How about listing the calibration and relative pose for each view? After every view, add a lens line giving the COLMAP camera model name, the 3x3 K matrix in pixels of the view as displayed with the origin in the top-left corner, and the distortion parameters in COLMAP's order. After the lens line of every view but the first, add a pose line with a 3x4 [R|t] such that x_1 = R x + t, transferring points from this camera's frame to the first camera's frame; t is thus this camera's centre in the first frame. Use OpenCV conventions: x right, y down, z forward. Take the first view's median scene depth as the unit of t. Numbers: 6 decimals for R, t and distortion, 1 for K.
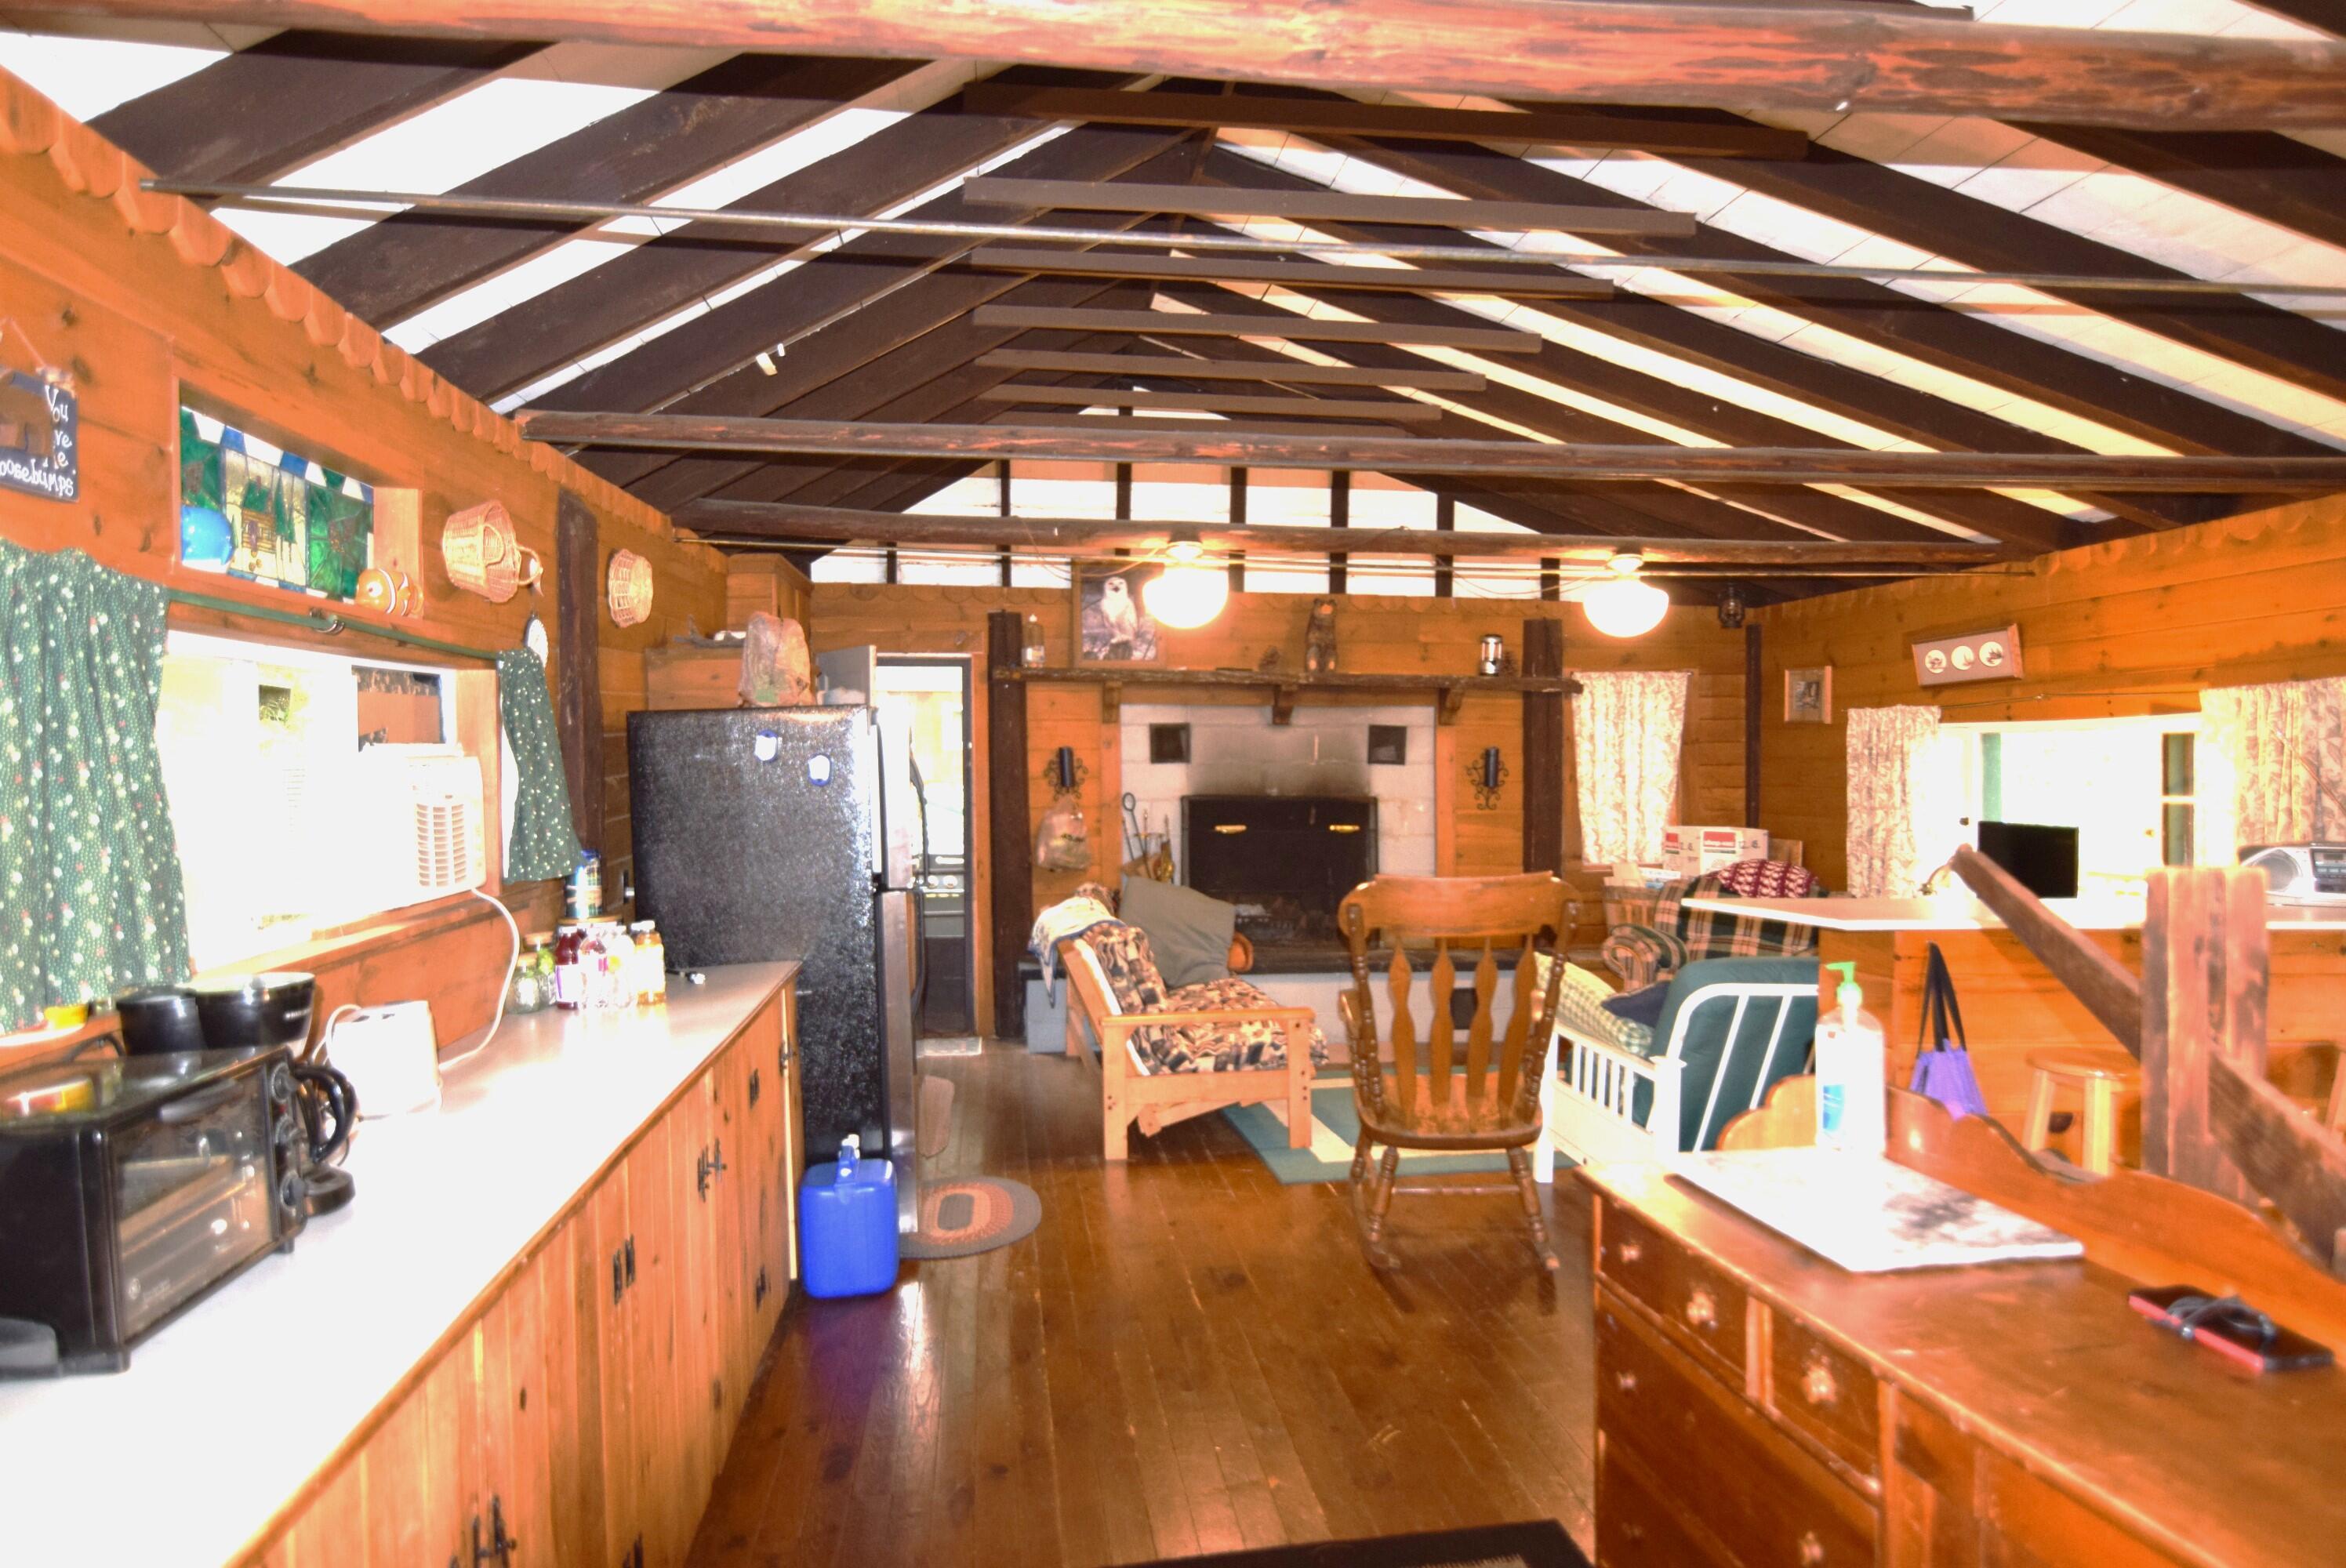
lens RADIAL K [[1425.1, 0, 1176.6], [0, 1425.1, 778.2], [0, 0, 1]] dist [0.003971, -0.018115]
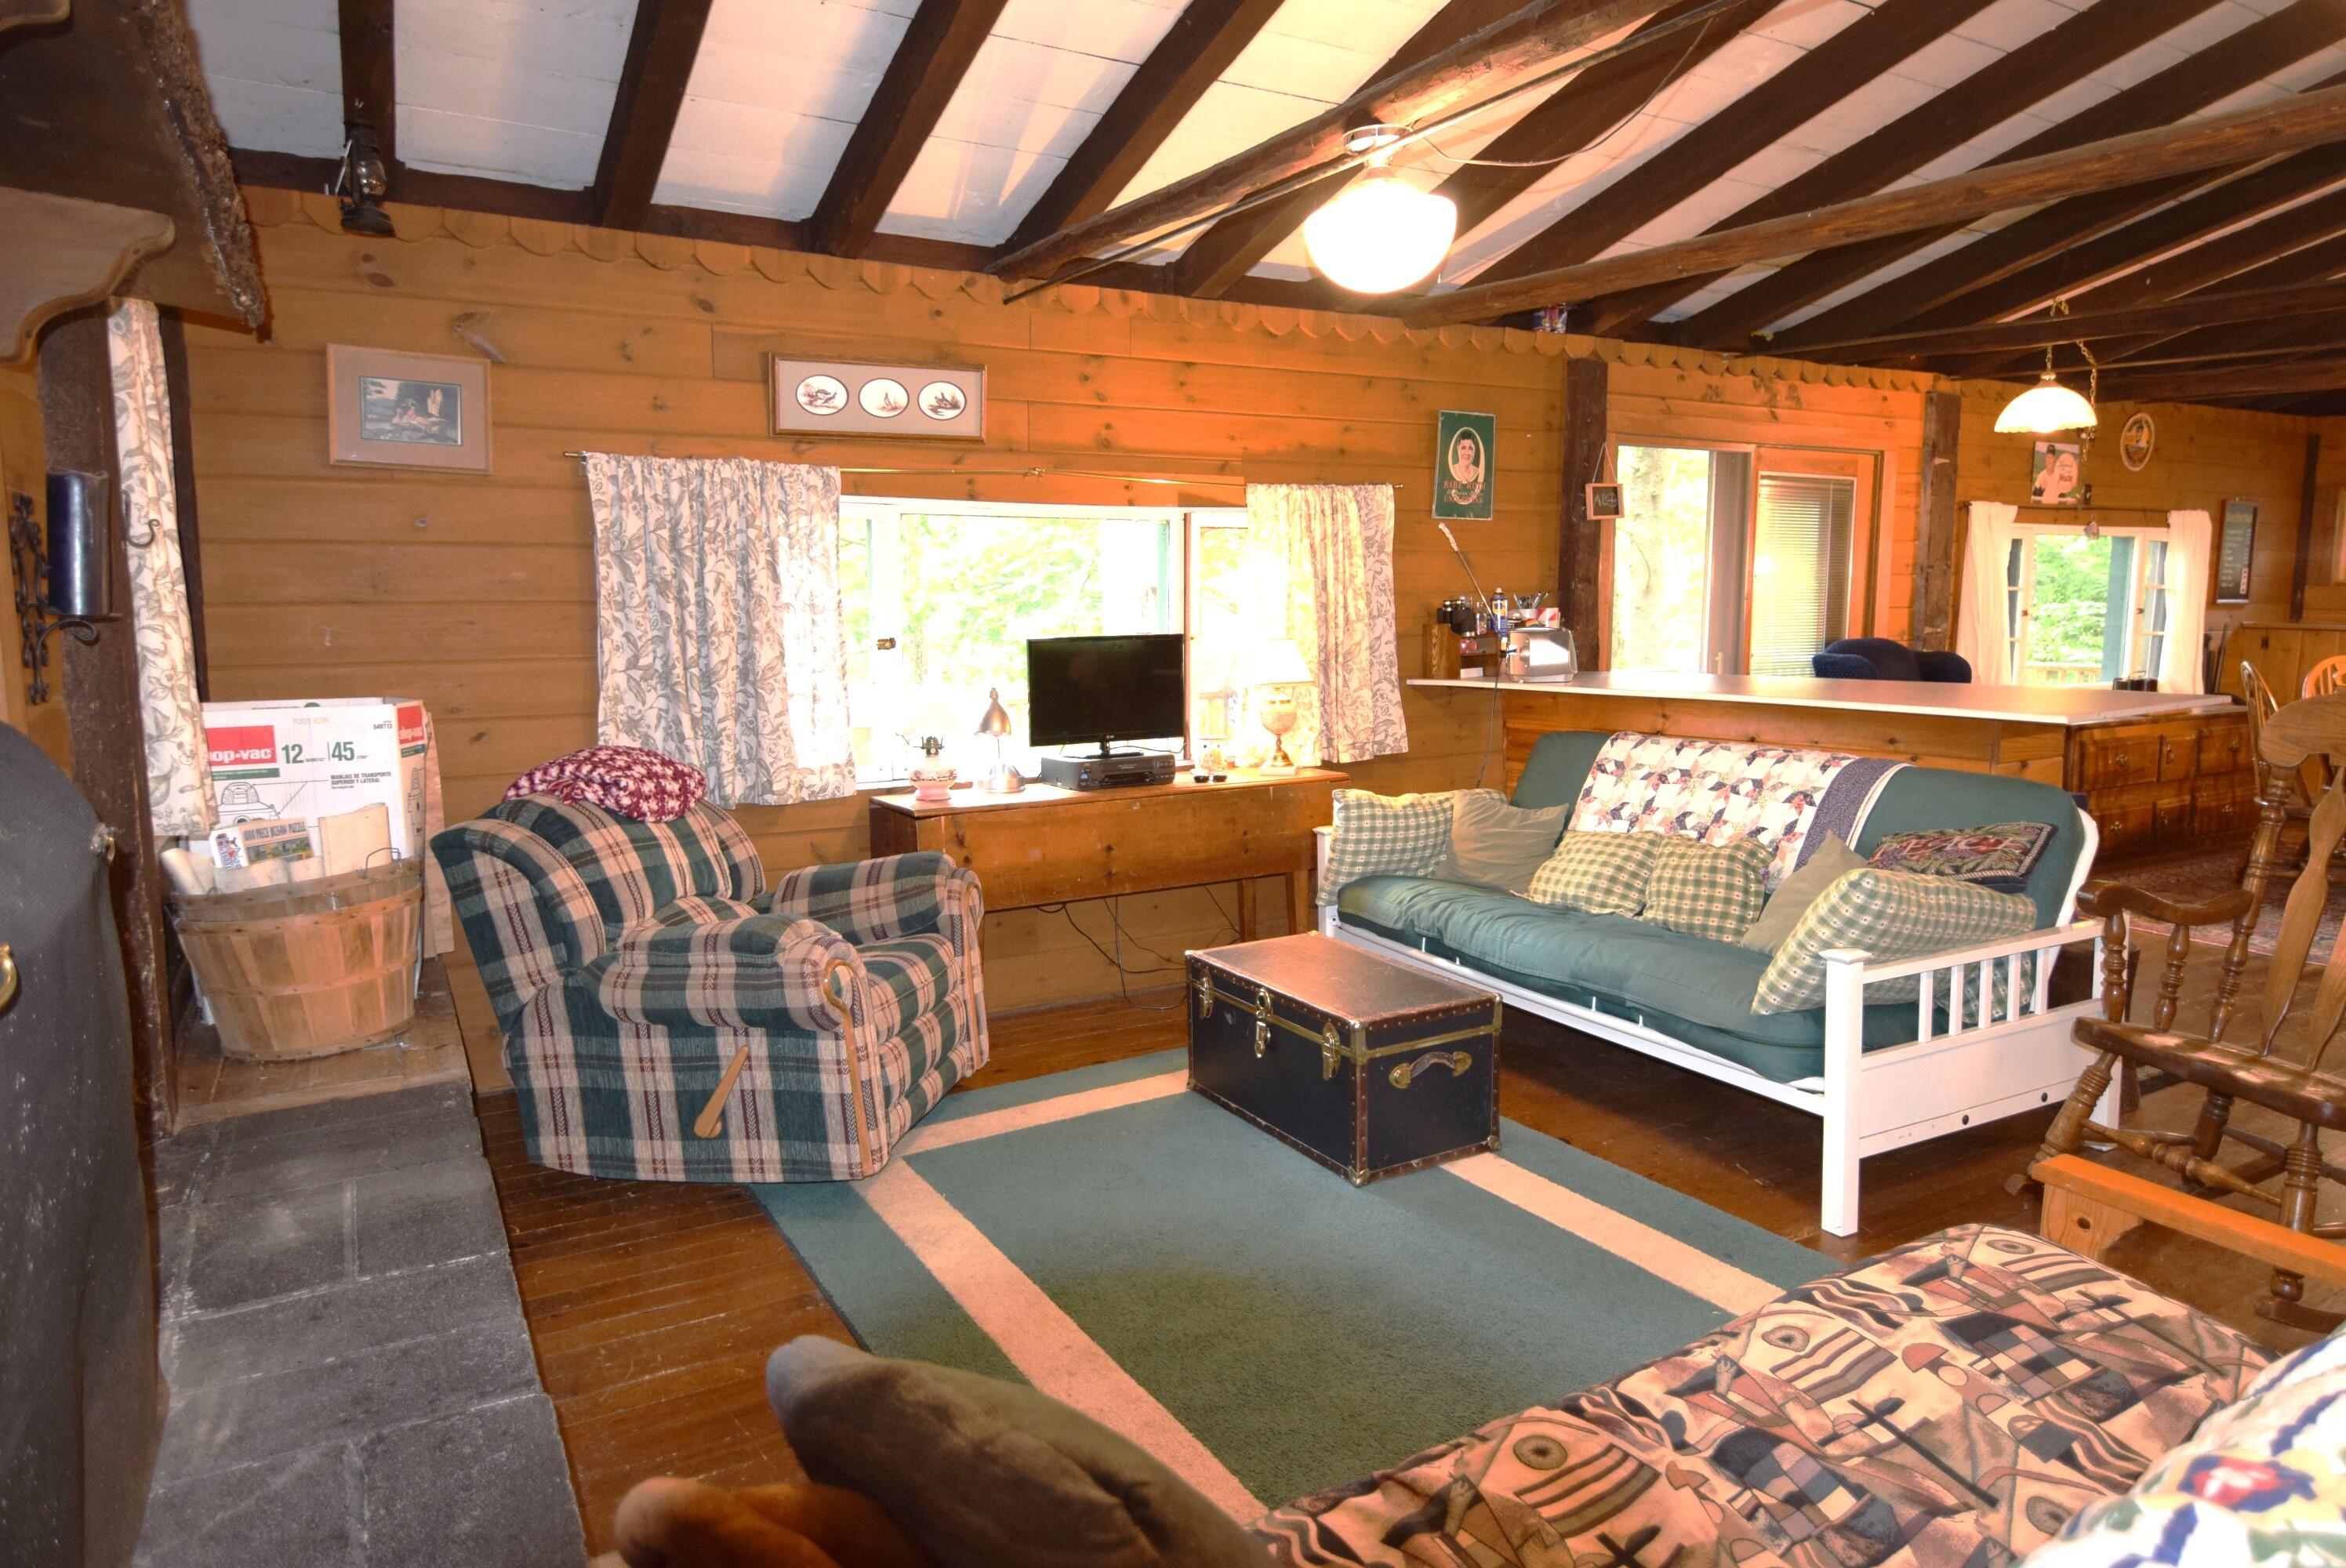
lens RADIAL K [[1425.1, 0, 1176.6], [0, 1425.1, 778.2], [0, 0, 1]] dist [0.003971, -0.018115]
pose [[-0.368863, -0.123419, 0.921253, -0.114692], [0.009939, 0.990565, 0.136685, 0.001740], [-0.929431, 0.059574, -0.364156, 0.947900]]
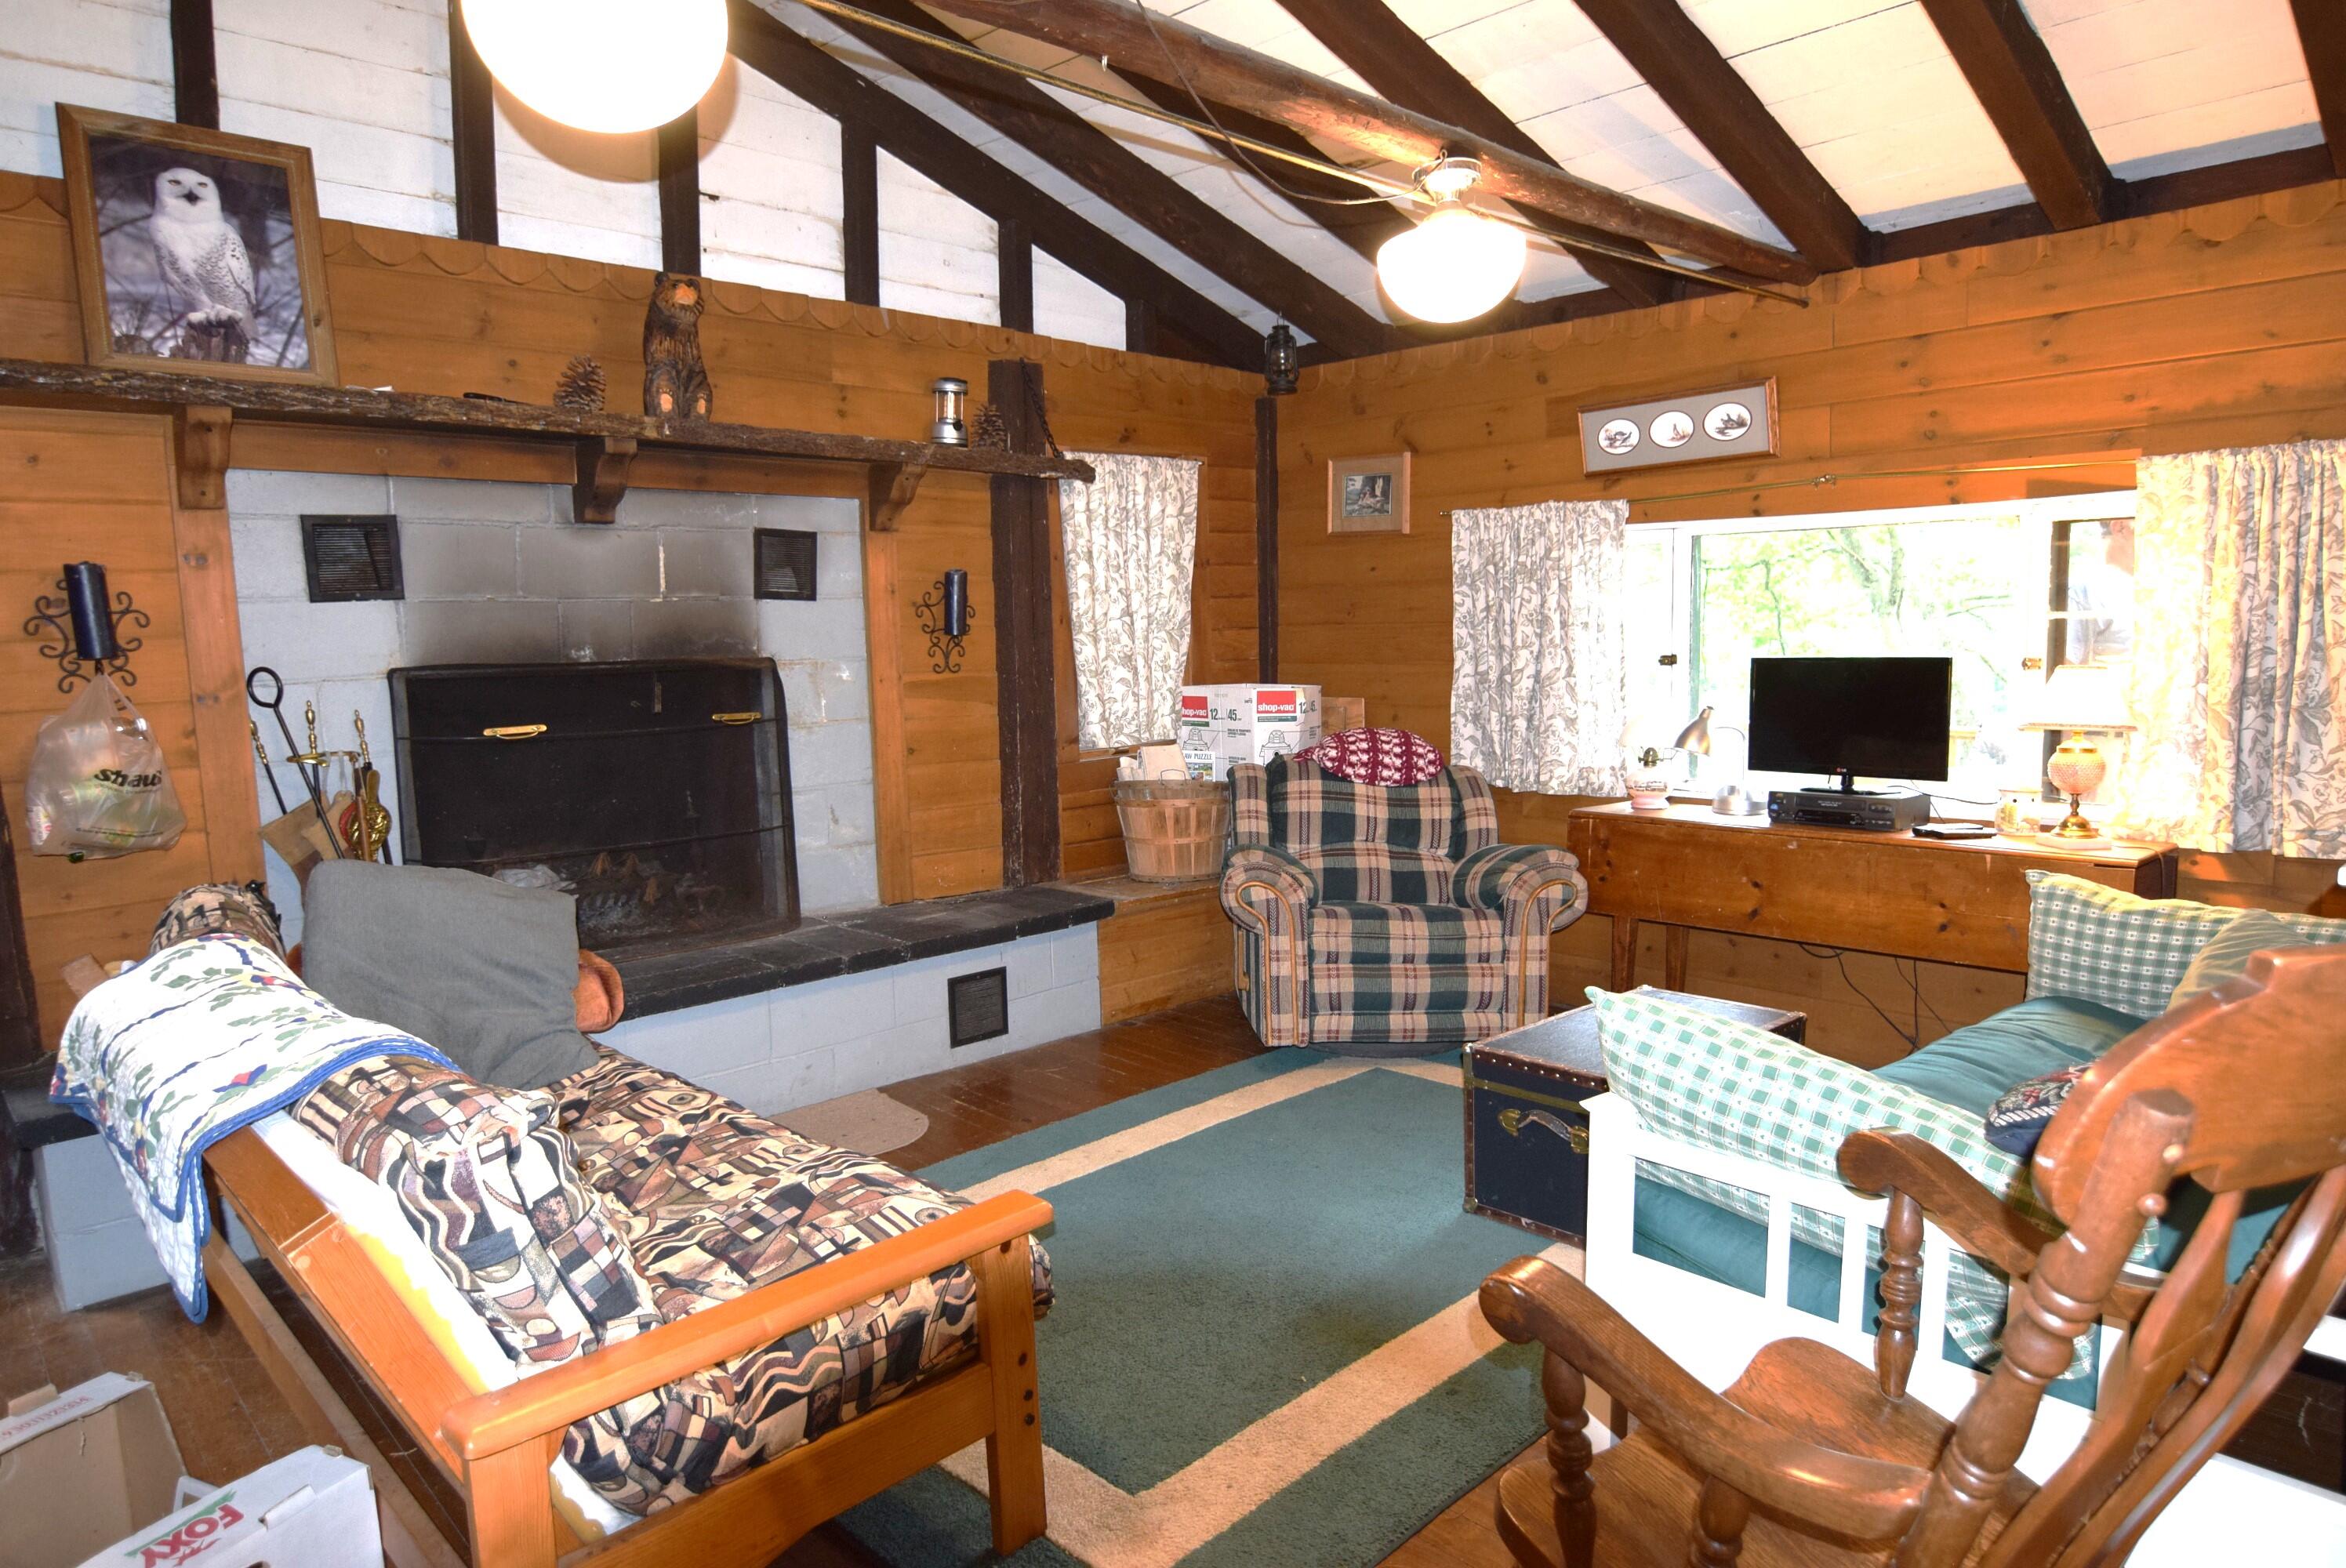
lens RADIAL K [[1425.1, 0, 1176.6], [0, 1425.1, 778.2], [0, 0, 1]] dist [0.003971, -0.018115]
pose [[0.813918, -0.082664, 0.575068, -0.061106], [0.027983, 0.994255, 0.103315, 0.006908], [-0.580305, -0.067998, 0.811556, 0.466418]]
